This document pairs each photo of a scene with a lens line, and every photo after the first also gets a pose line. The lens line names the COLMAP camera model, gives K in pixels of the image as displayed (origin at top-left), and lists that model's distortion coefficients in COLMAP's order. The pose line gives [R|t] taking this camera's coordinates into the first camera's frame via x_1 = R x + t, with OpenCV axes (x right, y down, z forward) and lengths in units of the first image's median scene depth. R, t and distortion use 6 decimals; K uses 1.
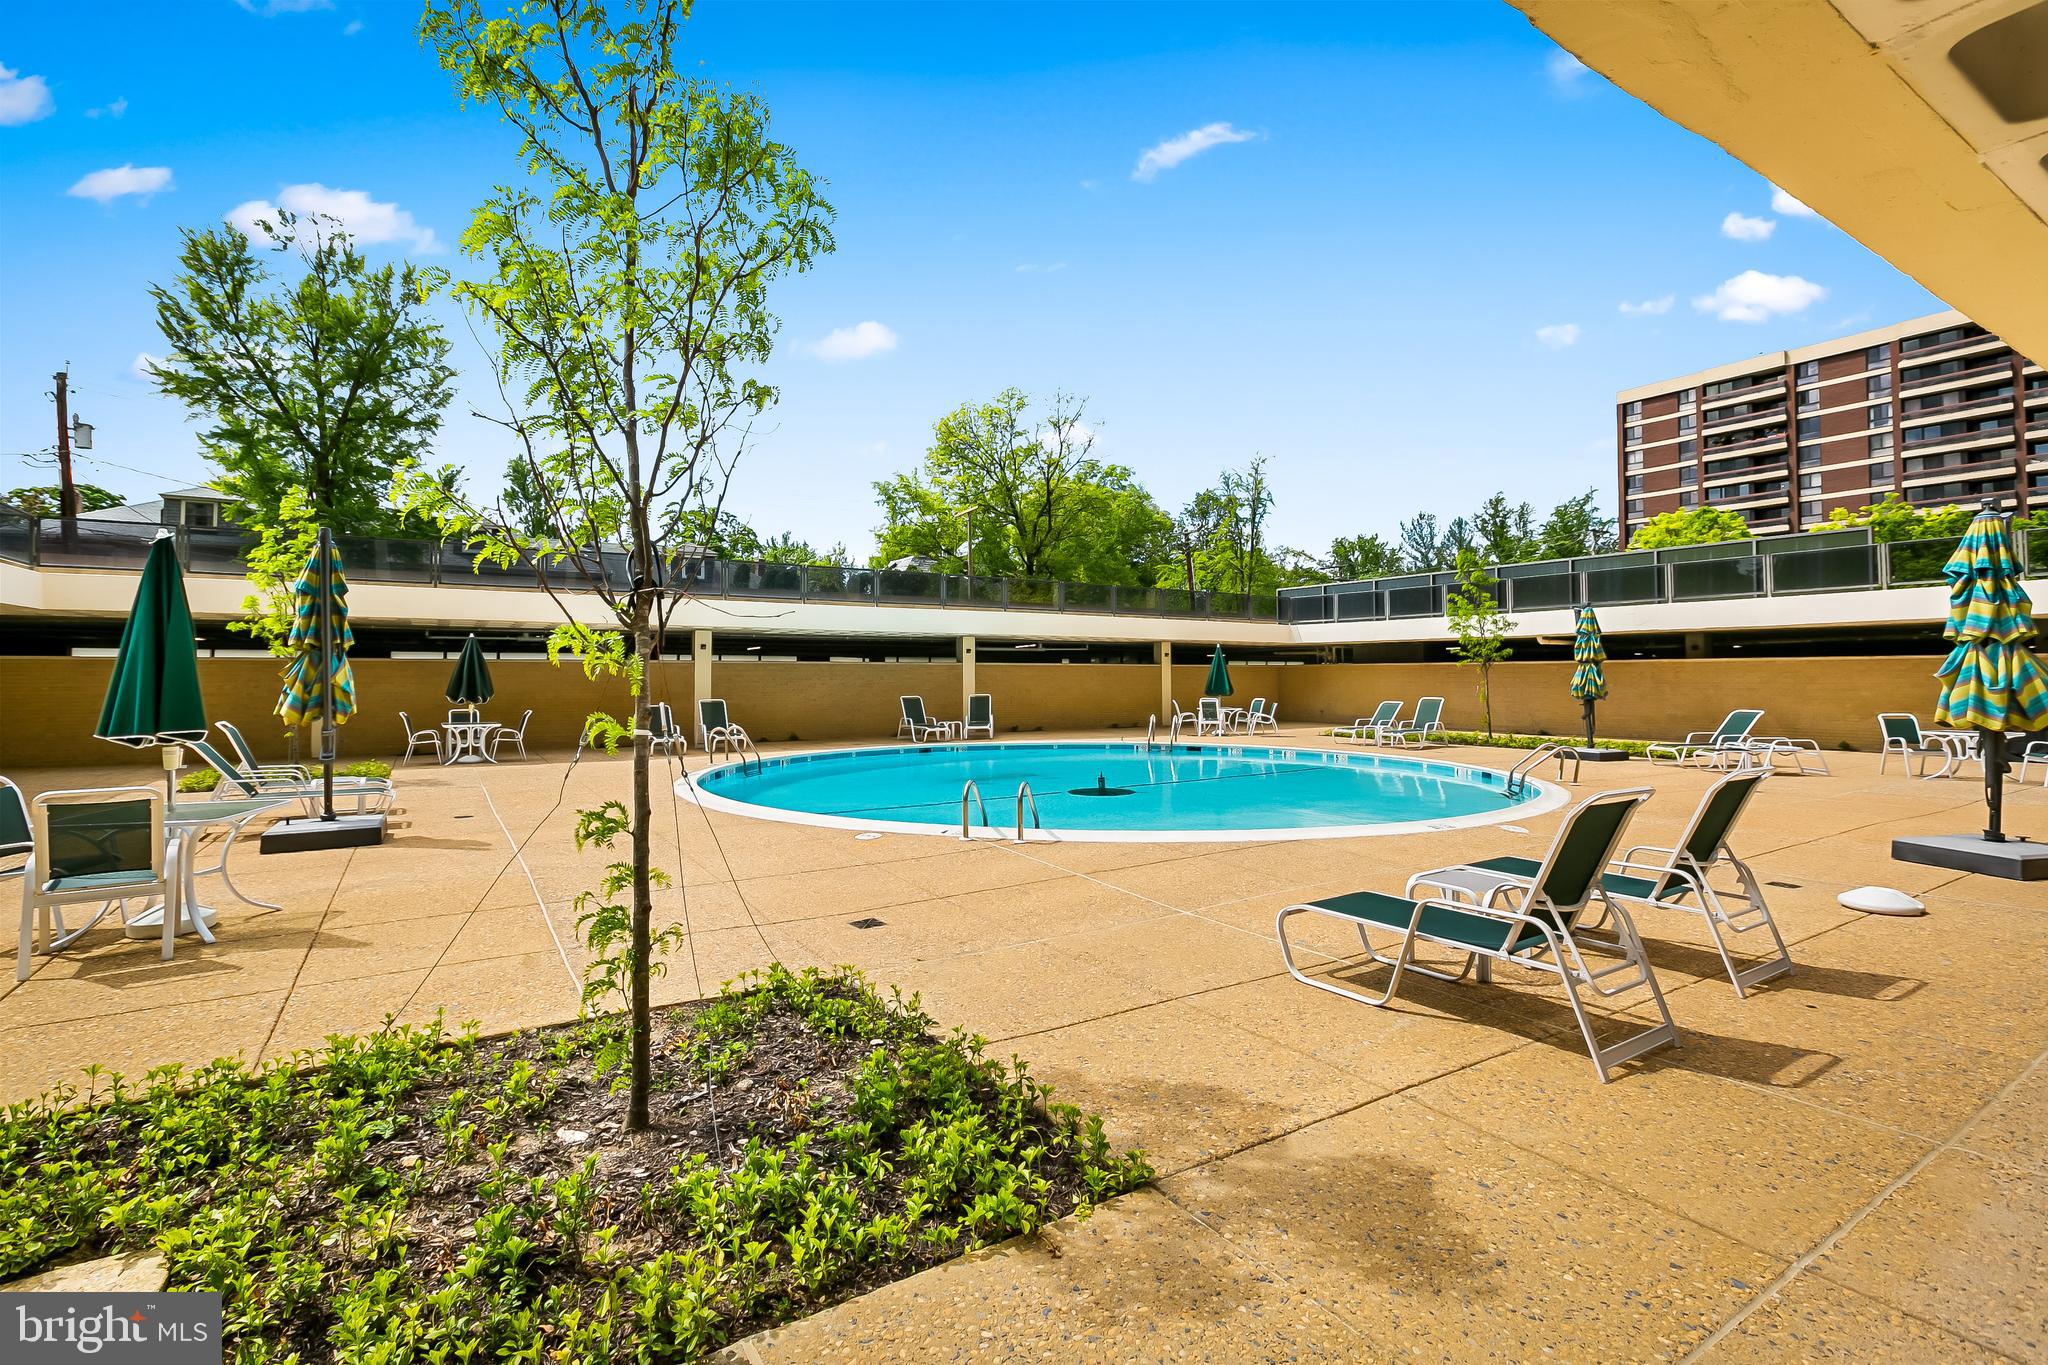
lens RADIAL K [[938.7, 0, 1007.6], [0, 938.7, 670.6], [0, 0, 1]] dist [-0.000635, -0.000127]
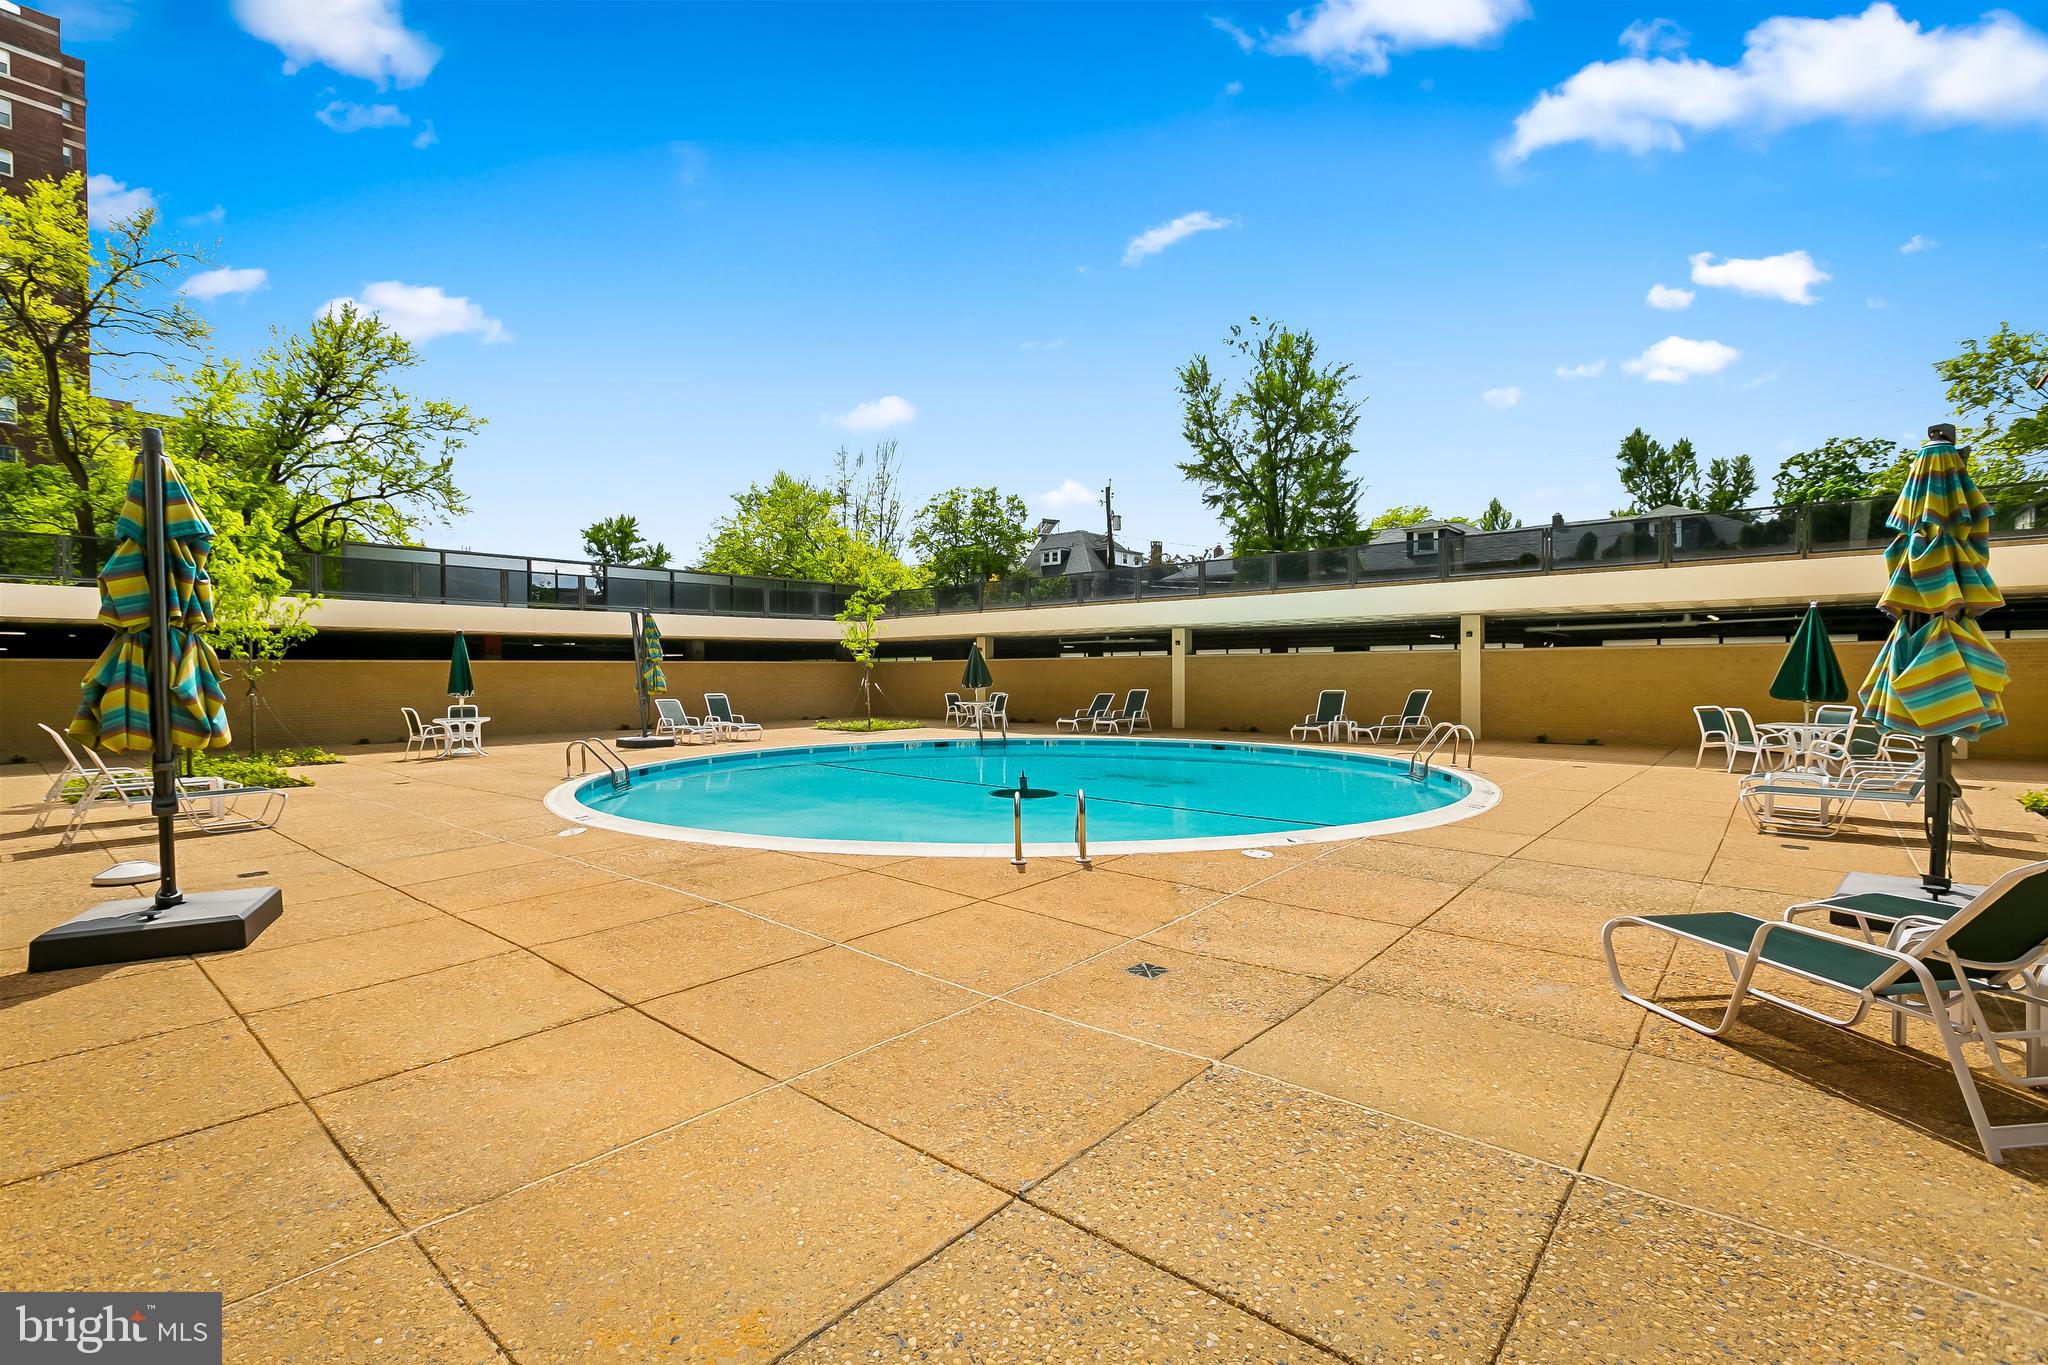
lens RADIAL K [[916.7, 0, 1024.0], [0, 916.7, 682.5], [0, 0, 1]] dist [-0.000664, -0.000254]
pose [[0.301477, 0.009185, -0.953429, 0.463133], [0.016152, 0.999761, 0.014739, 0.001876], [0.953337, -0.019843, 0.301257, 0.339812]]
